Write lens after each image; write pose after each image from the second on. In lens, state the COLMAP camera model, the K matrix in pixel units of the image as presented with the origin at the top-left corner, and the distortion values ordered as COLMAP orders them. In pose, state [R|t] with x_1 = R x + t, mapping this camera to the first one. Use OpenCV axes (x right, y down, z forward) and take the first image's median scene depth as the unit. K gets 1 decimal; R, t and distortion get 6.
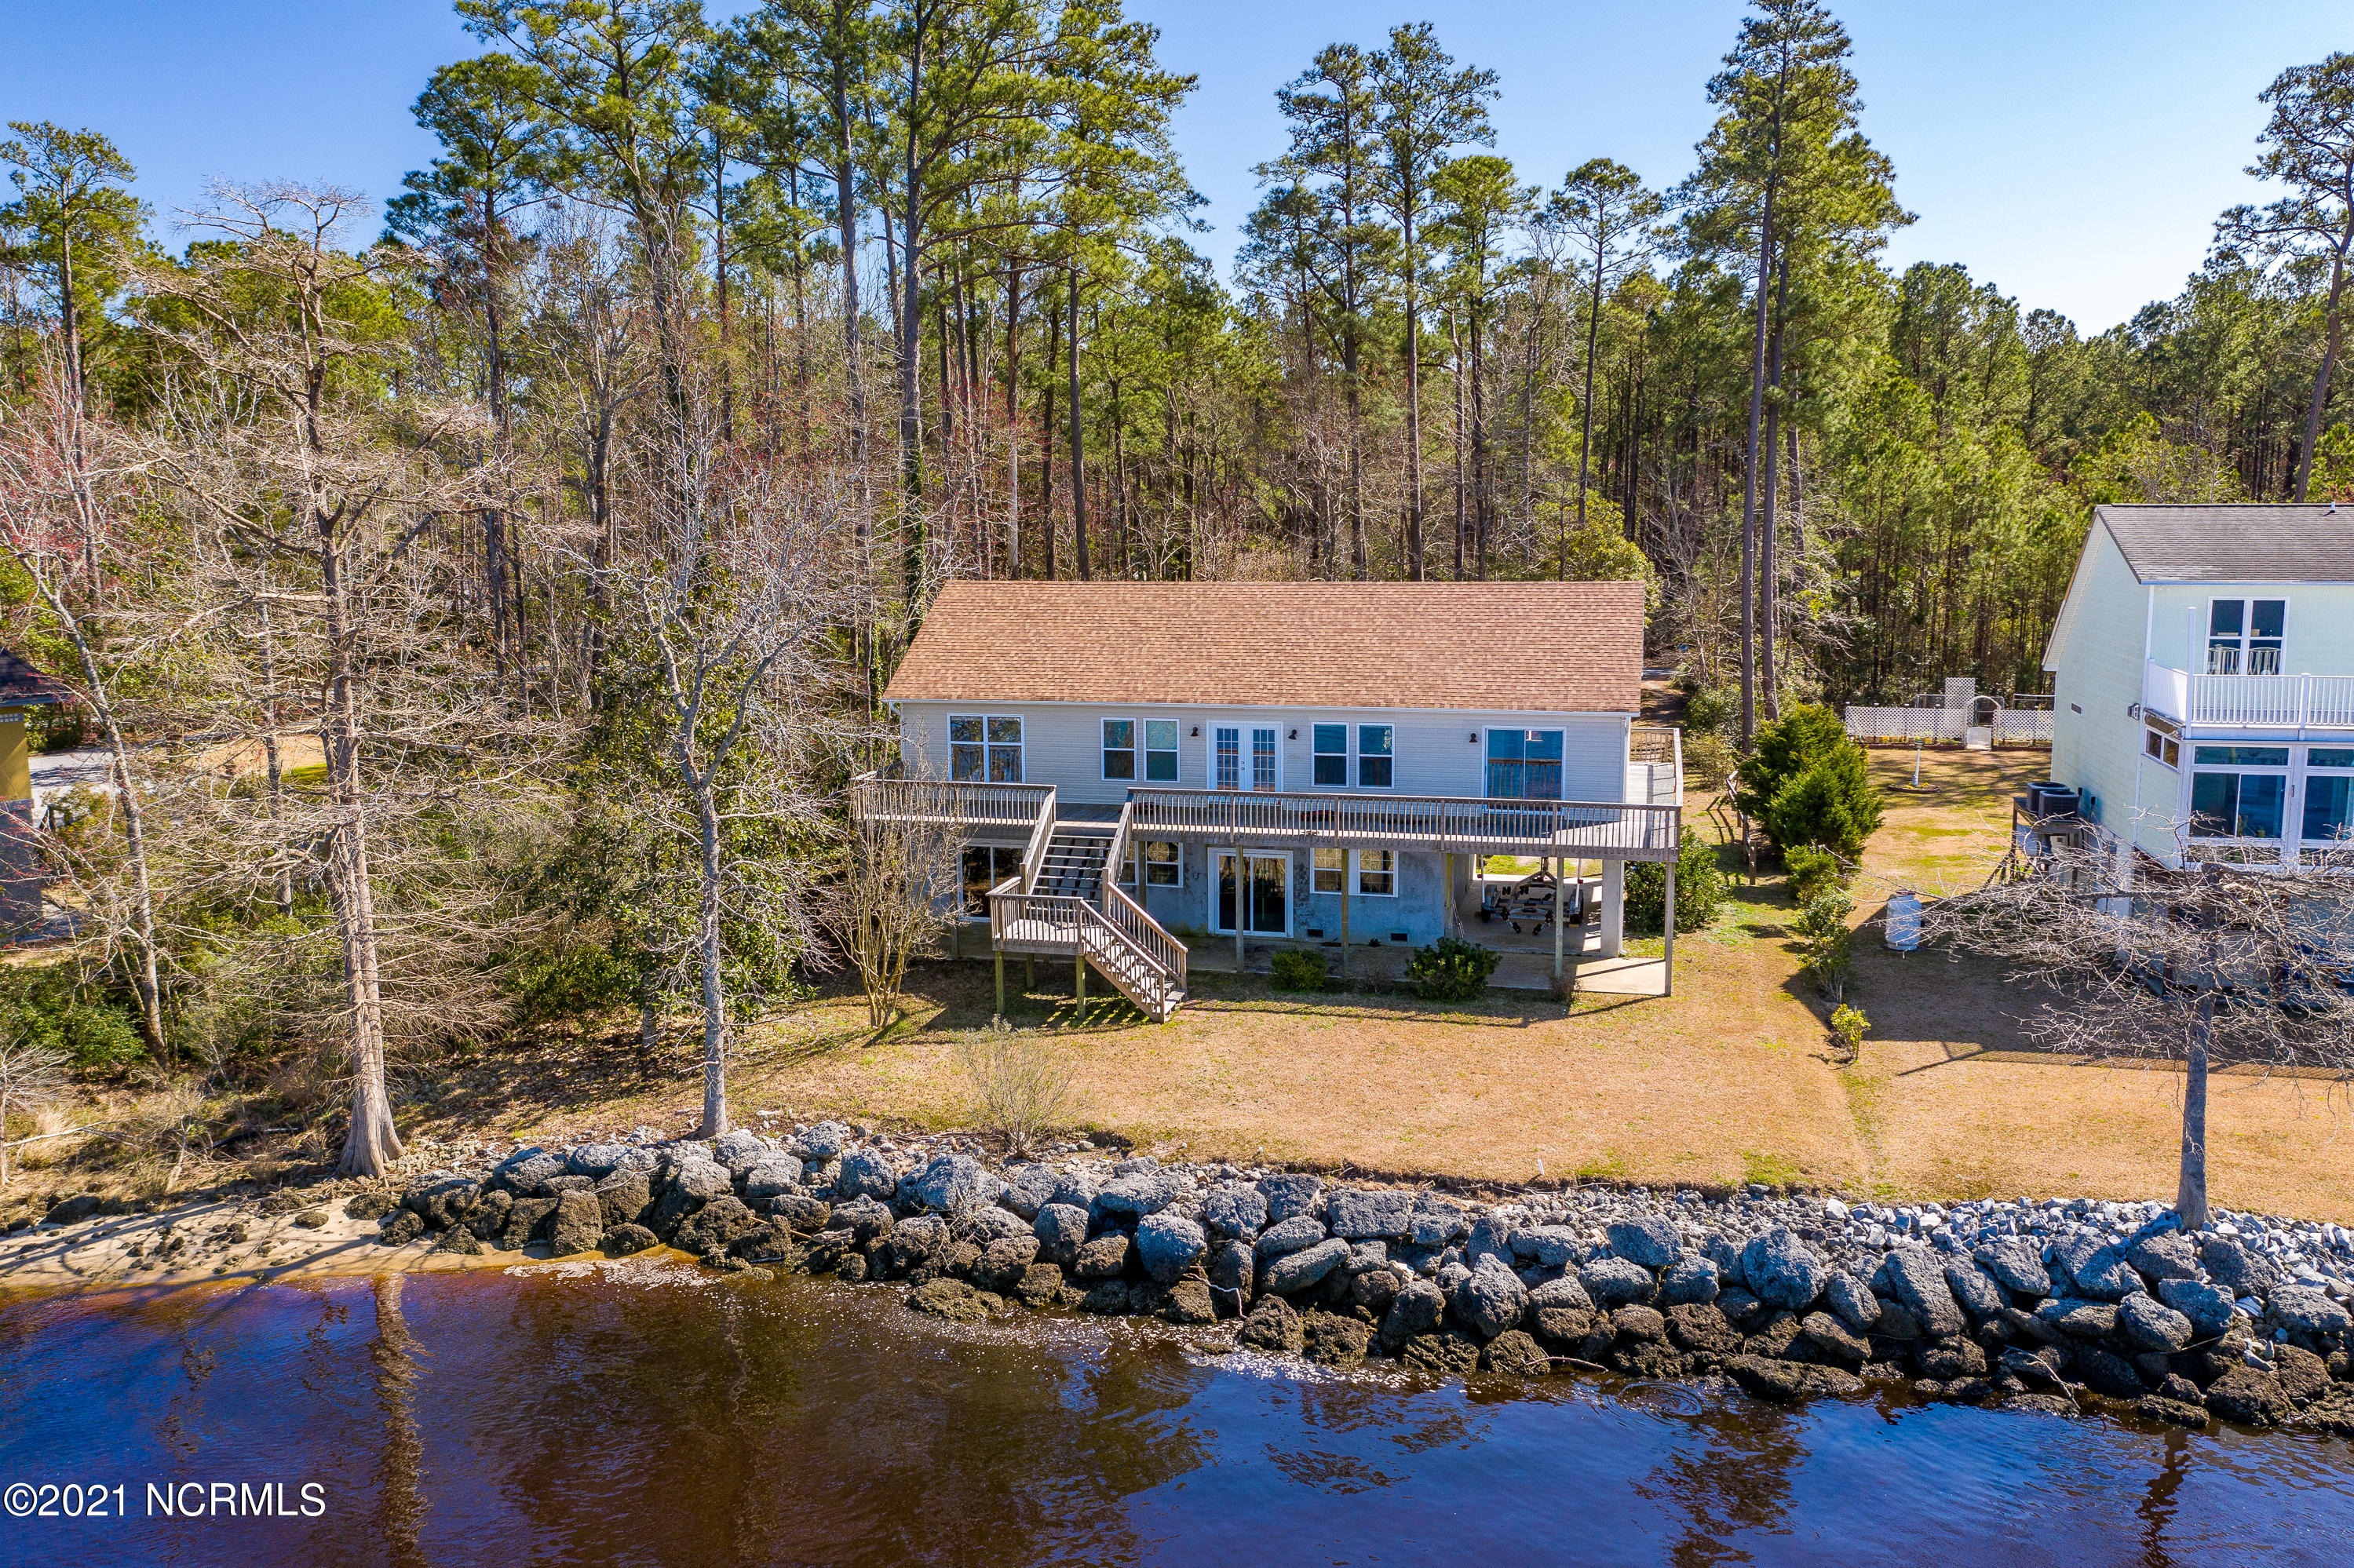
lens RADIAL K [[1882.3, 0, 1168.9], [0, 1882.3, 759.8], [0, 0, 1]] dist [-0.019018, 0.003000]
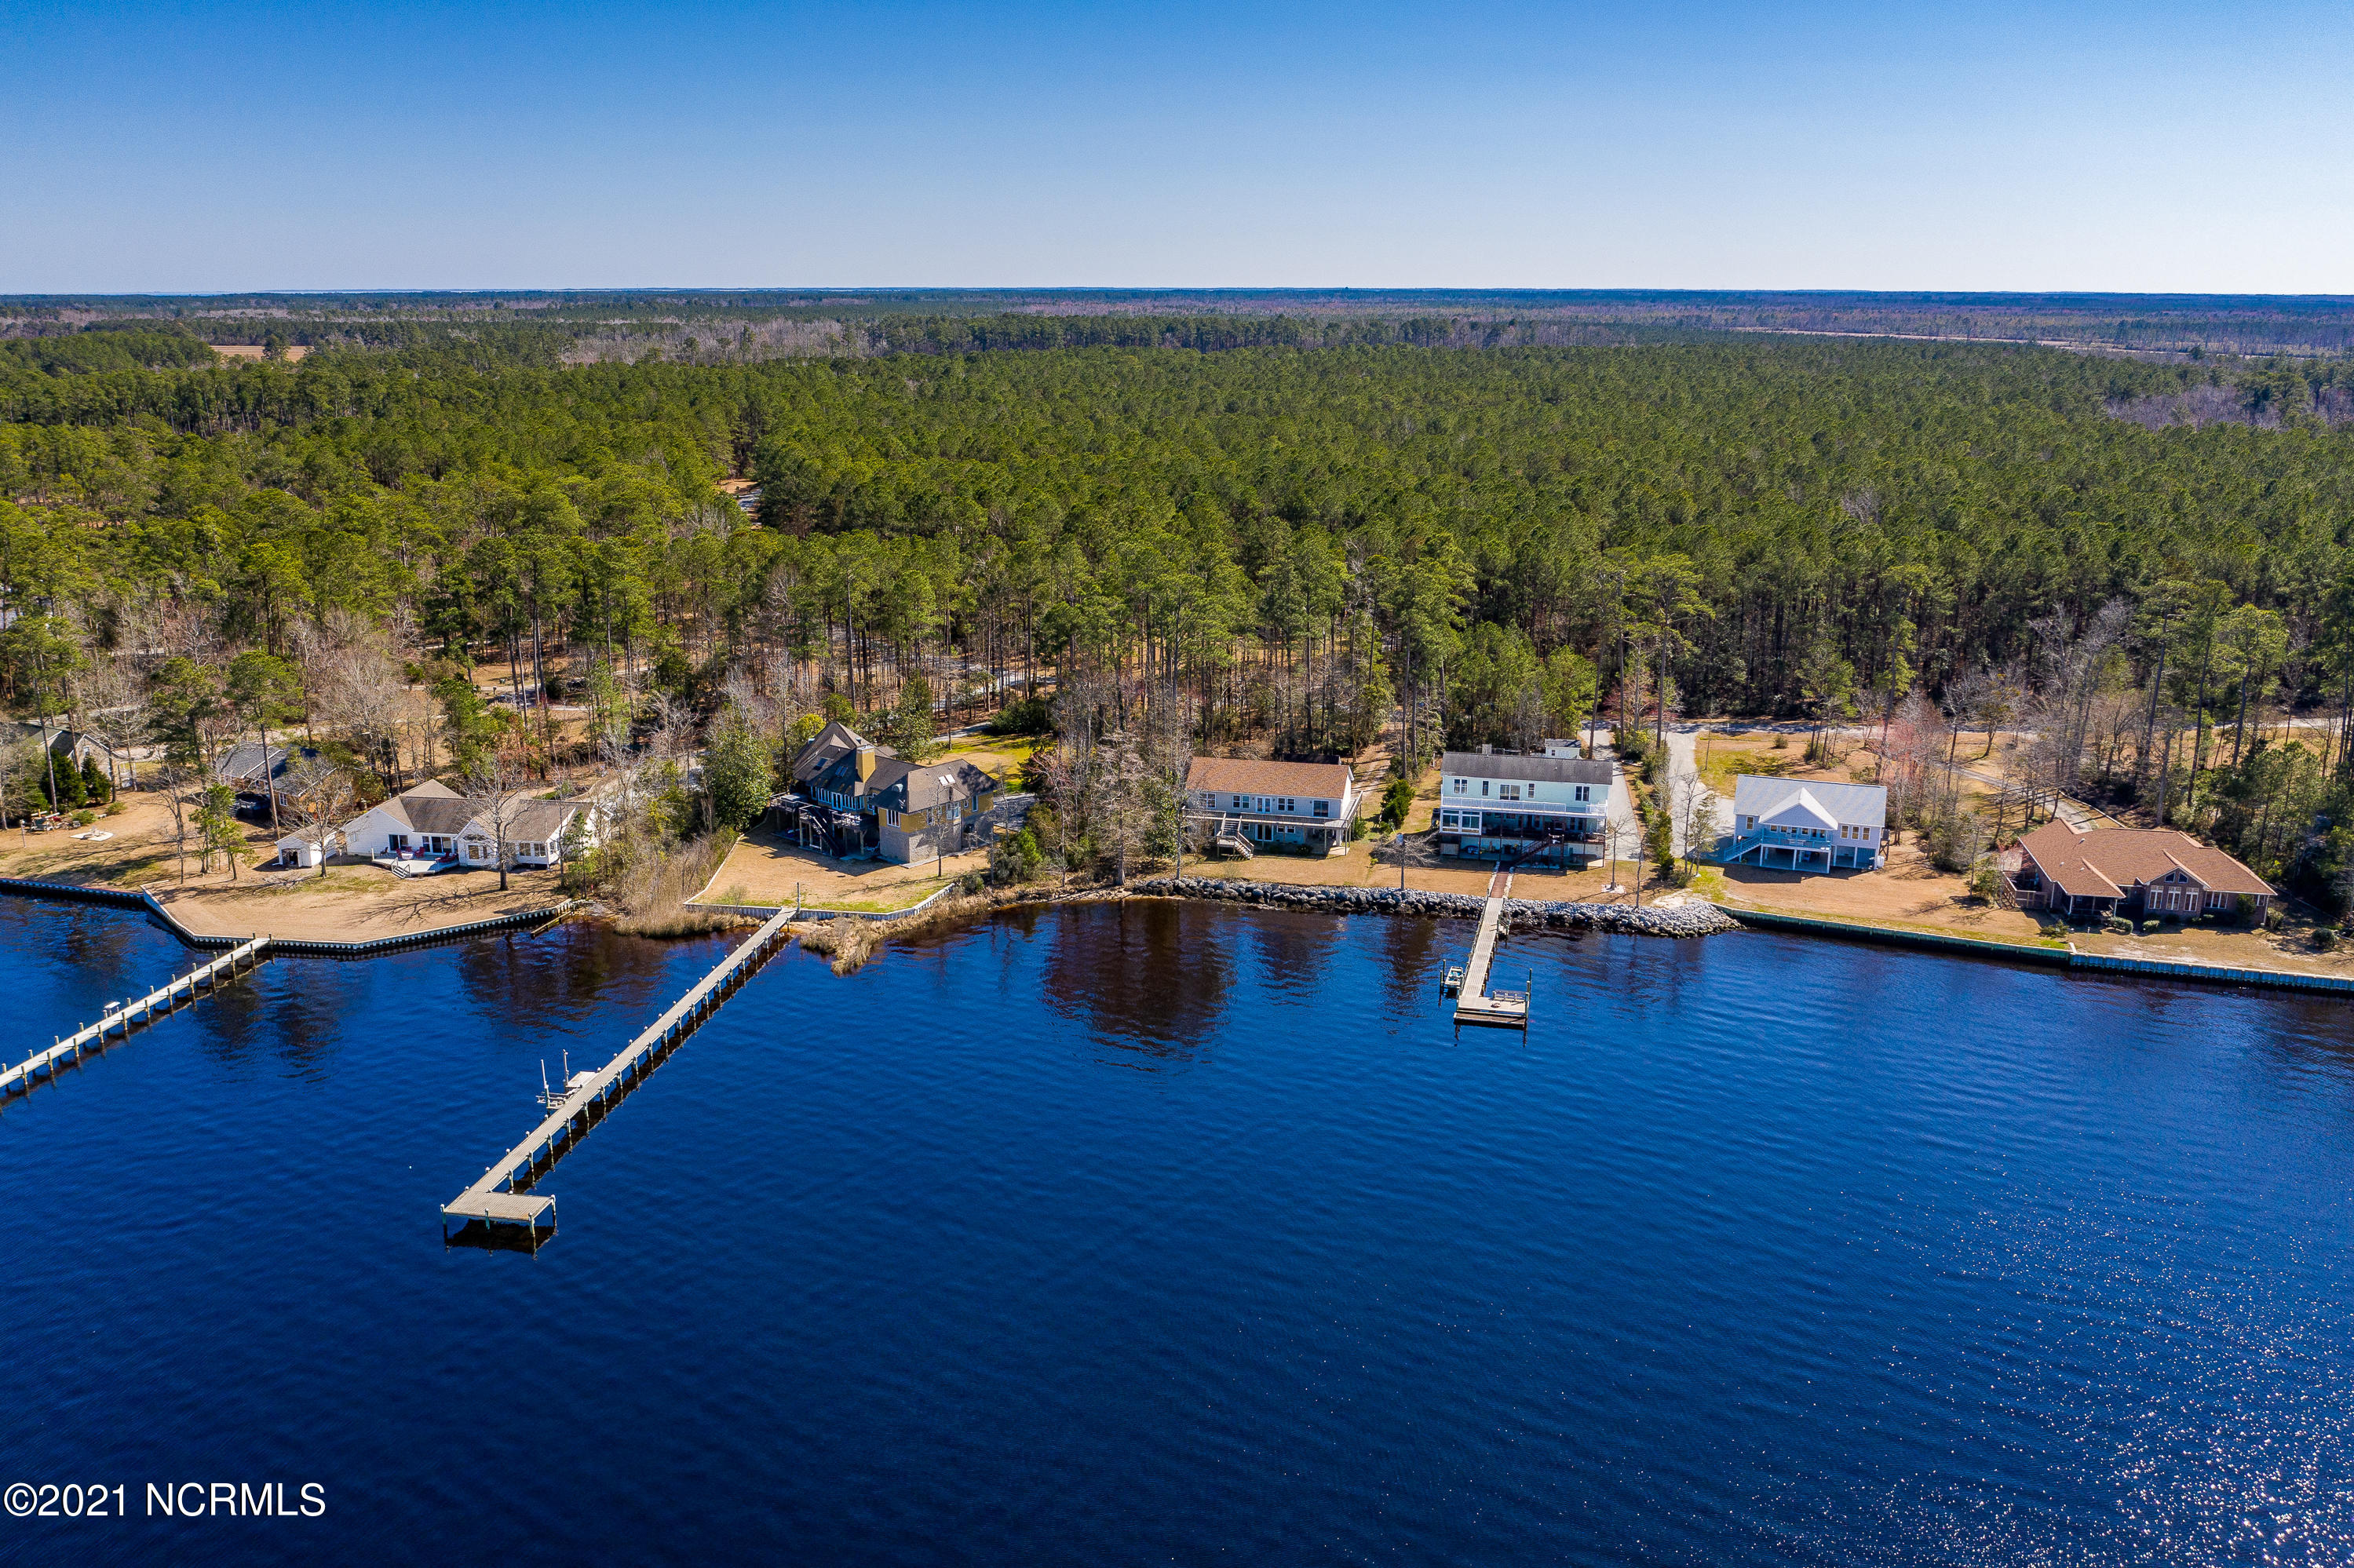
lens RADIAL K [[1841.3, 0, 1177.0], [0, 1841.3, 784.0], [0, 0, 1]] dist [-0.007426, -0.001440]
pose [[0.999384, 0.004194, 0.034846, -0.370040], [-0.008121, 0.993522, 0.113350, -0.626666], [-0.034145, -0.113563, 0.992944, -3.917356]]
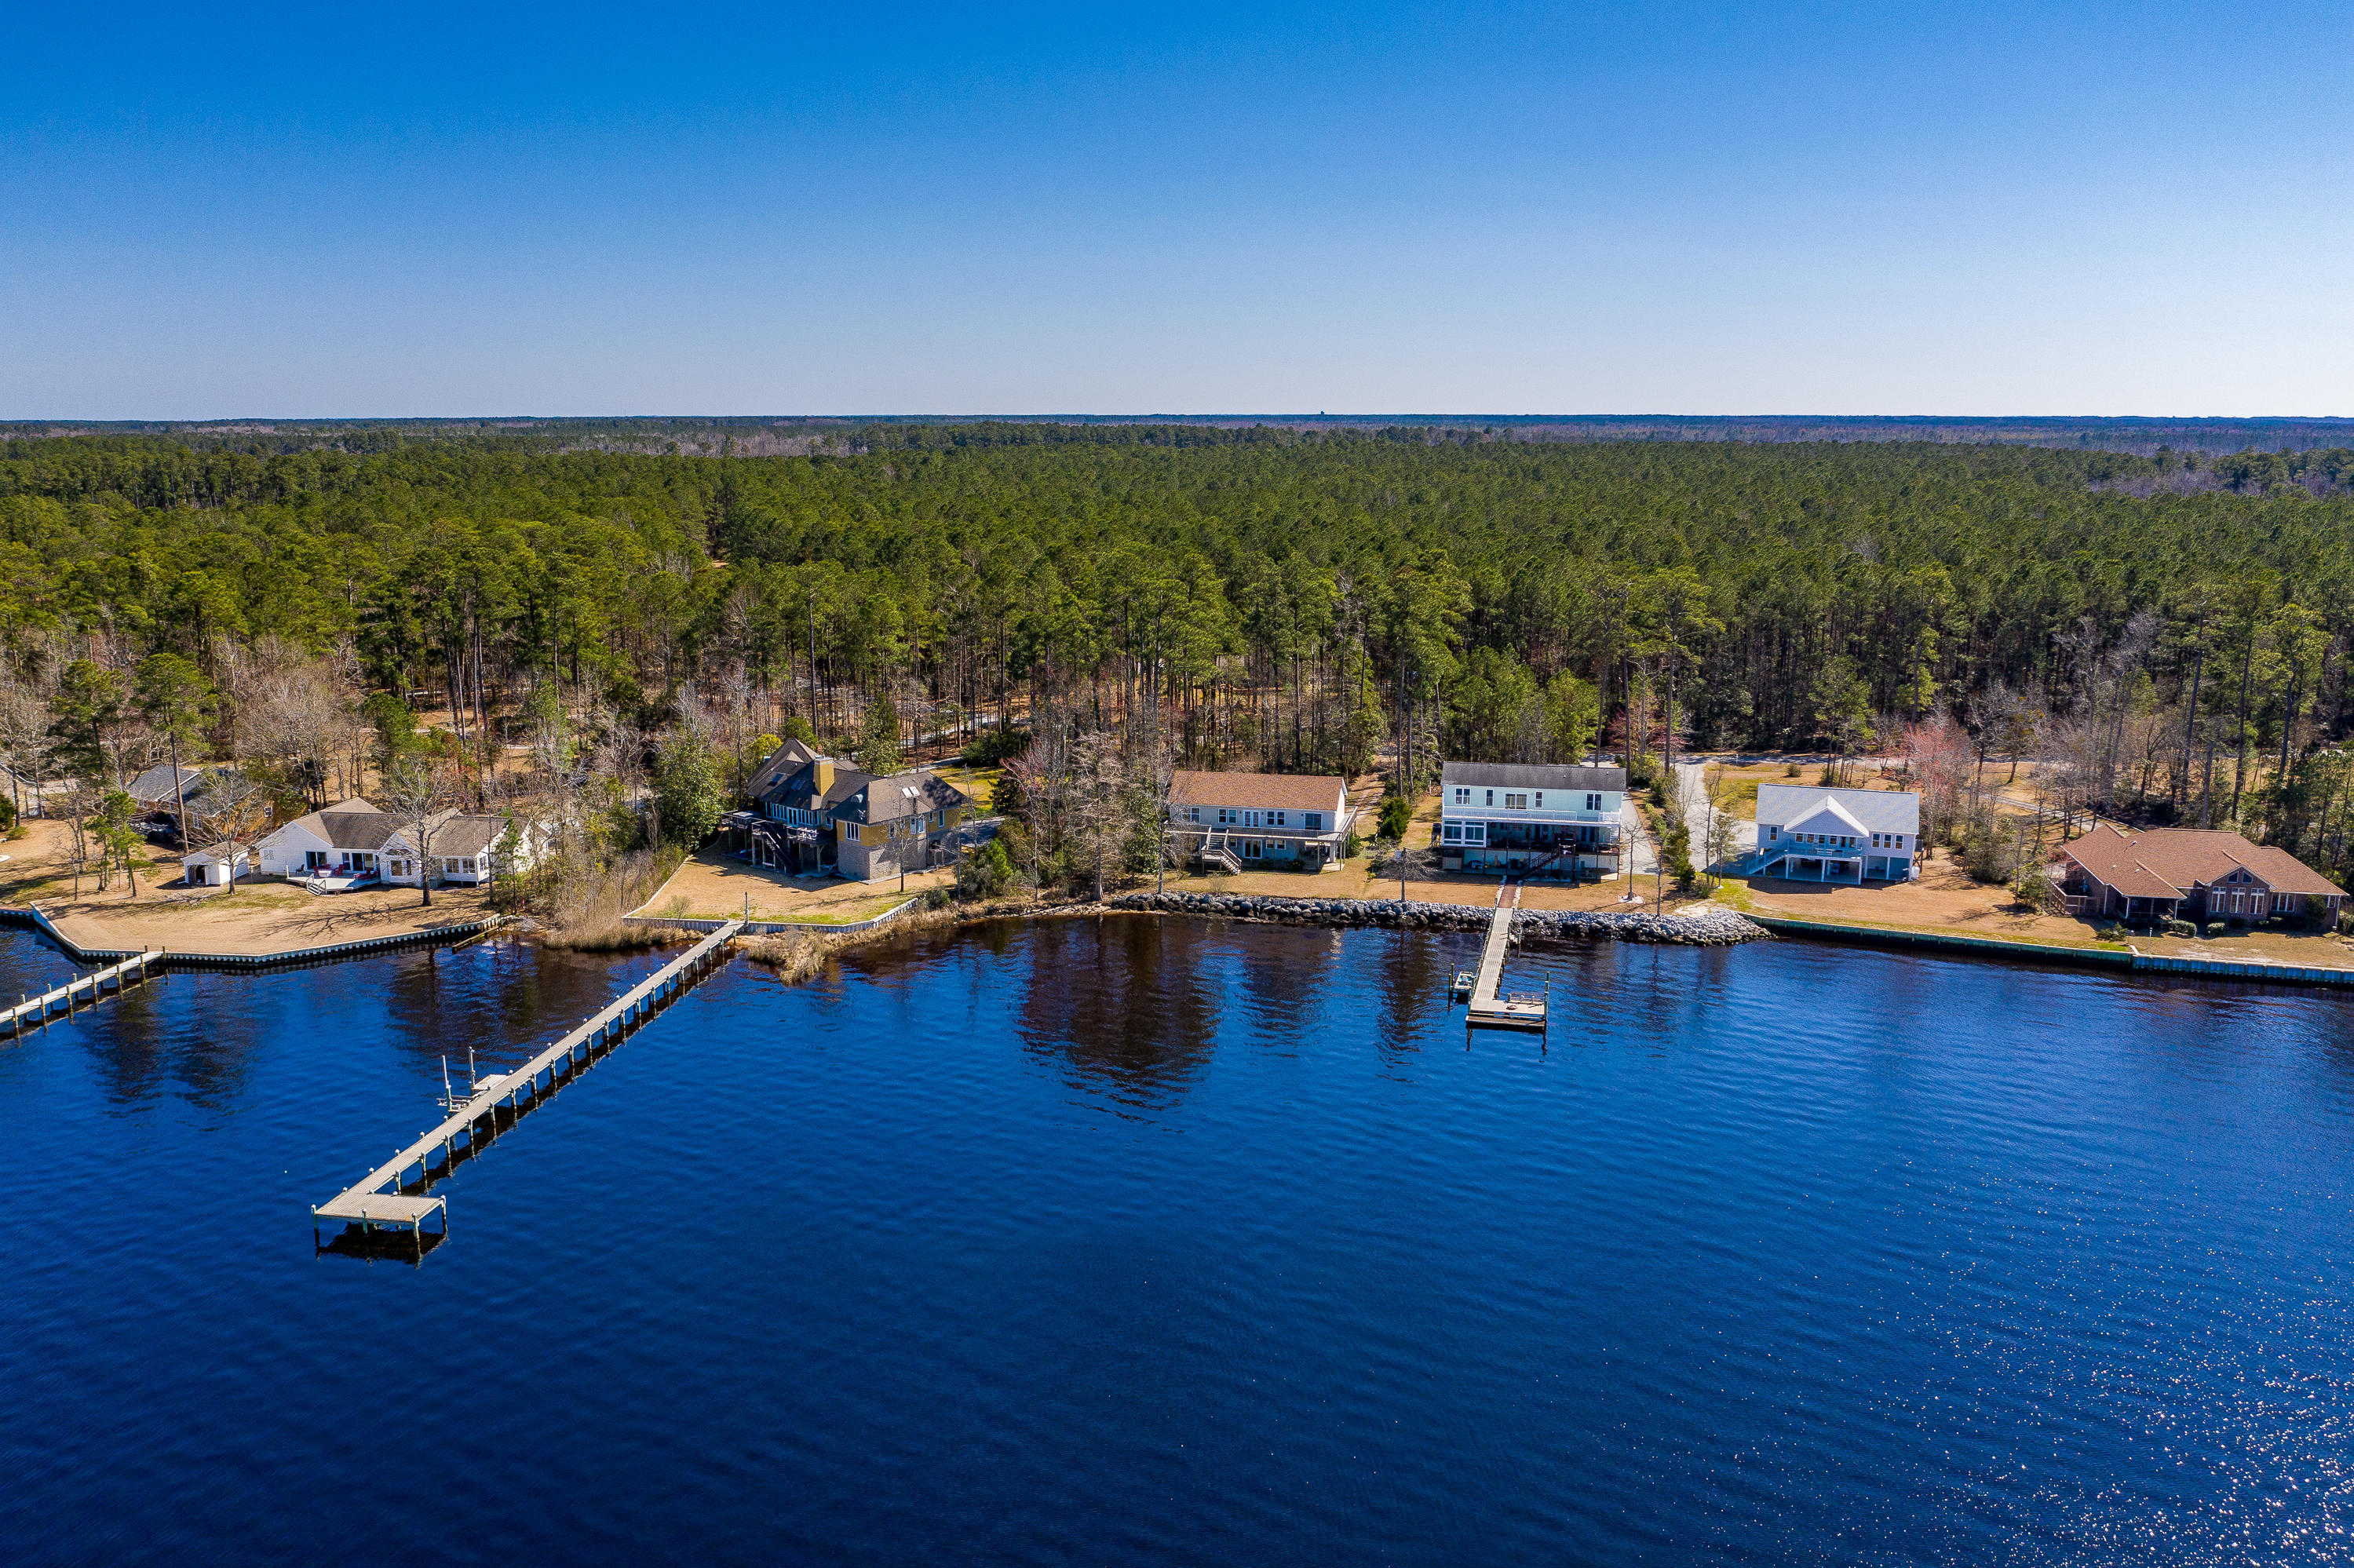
lens RADIAL K [[1836.6, 0, 1177.0], [0, 1836.6, 784.0], [0, 0, 1]] dist [-0.010240, -0.000482]
pose [[0.998966, 0.002883, 0.045366, -0.360093], [-0.005254, 0.998621, 0.052228, -0.332306], [-0.045153, -0.052413, 0.997604, -3.584364]]
